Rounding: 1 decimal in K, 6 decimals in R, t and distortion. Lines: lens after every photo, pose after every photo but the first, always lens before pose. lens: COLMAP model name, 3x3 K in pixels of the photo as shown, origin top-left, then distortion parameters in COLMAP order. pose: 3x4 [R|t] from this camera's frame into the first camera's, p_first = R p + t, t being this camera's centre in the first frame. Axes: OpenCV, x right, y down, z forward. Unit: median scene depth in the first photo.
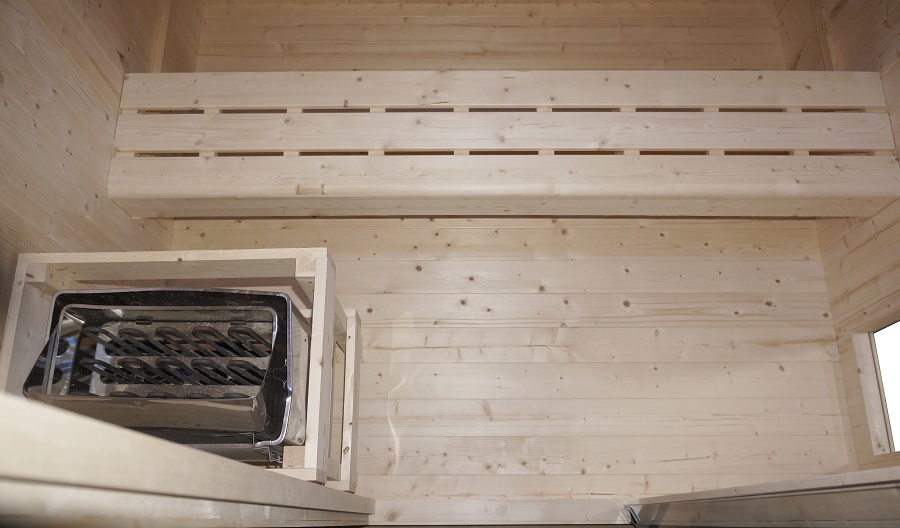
lens RADIAL K [[734.3, 0, 468.3], [0, 734.3, 309.2], [0, 0, 1]] dist [-0.026319, -0.012051]
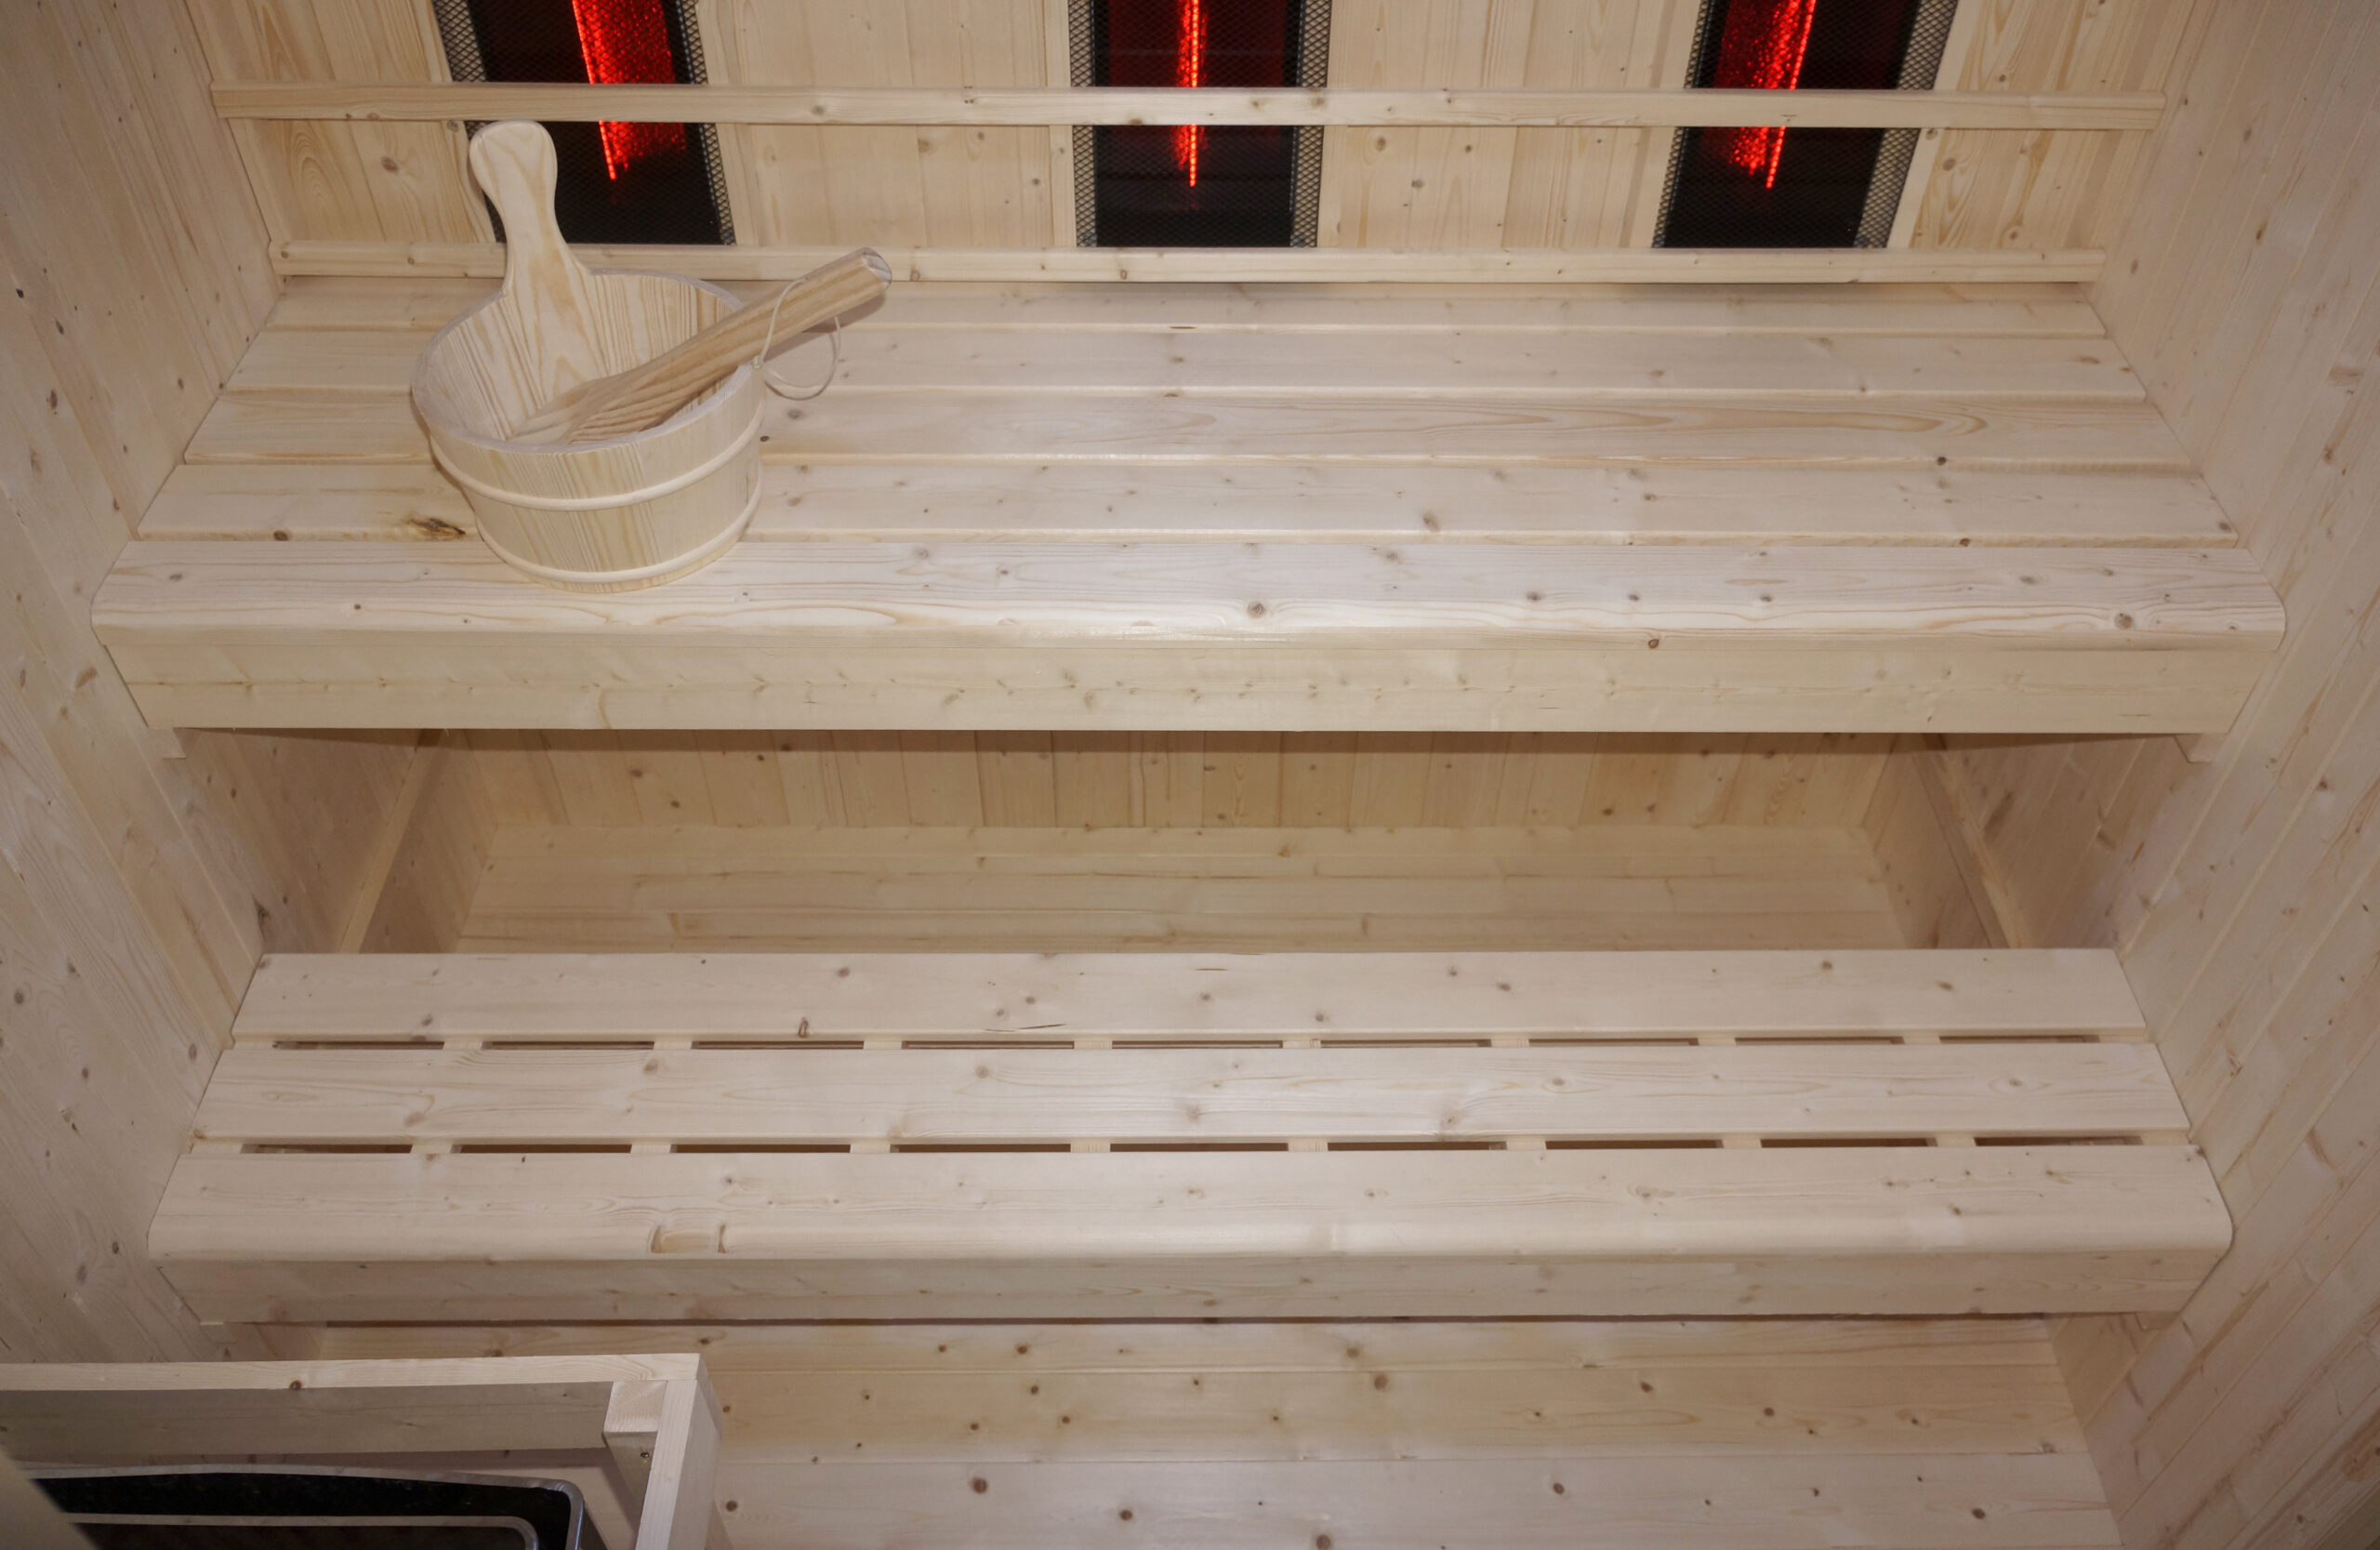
lens RADIAL K [[1976.4, 0, 1275.6], [0, 1976.4, 717.5], [0, 0, 1]] dist [-0.043535, 0.016063]
pose [[0.999319, -0.002334, 0.036827, 0.049860], [0.019649, 0.878402, -0.477518, 0.087213], [-0.031234, 0.477917, 0.877850, -0.035252]]
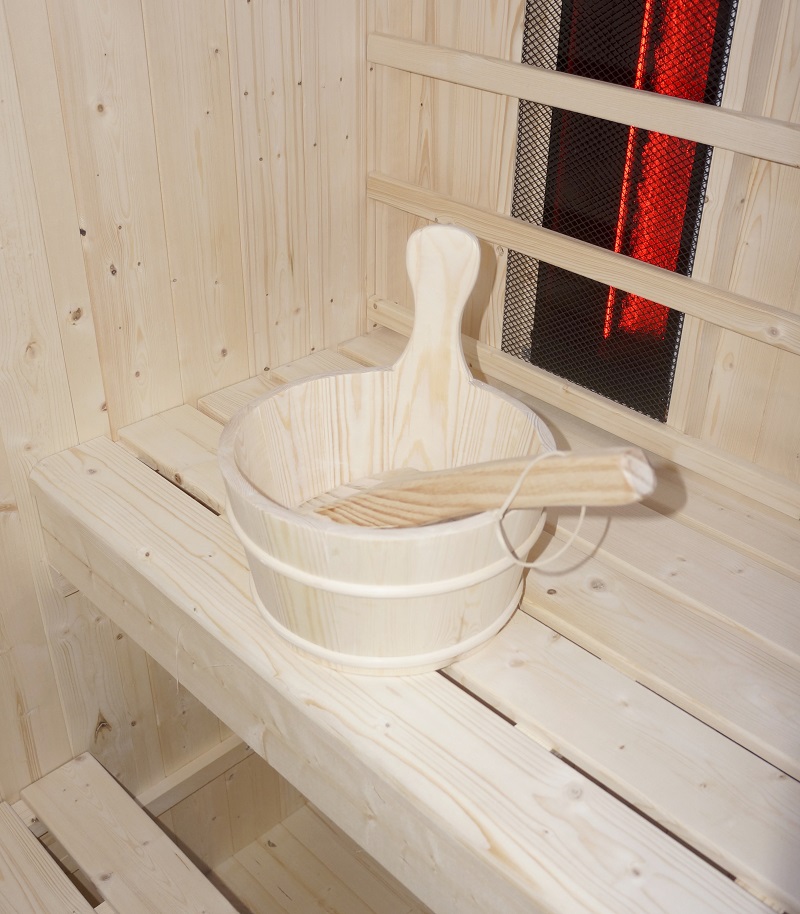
lens RADIAL K [[1052.8, 0, 398.3], [0, 1052.8, 455.6], [0, 0, 1]] dist [-0.008871, 0.000000]
pose [[0.691439, 0.384717, -0.611478, 0.076815], [-0.688861, 0.606128, -0.397591, -0.293205], [0.217674, 0.696133, 0.684117, 0.348591]]
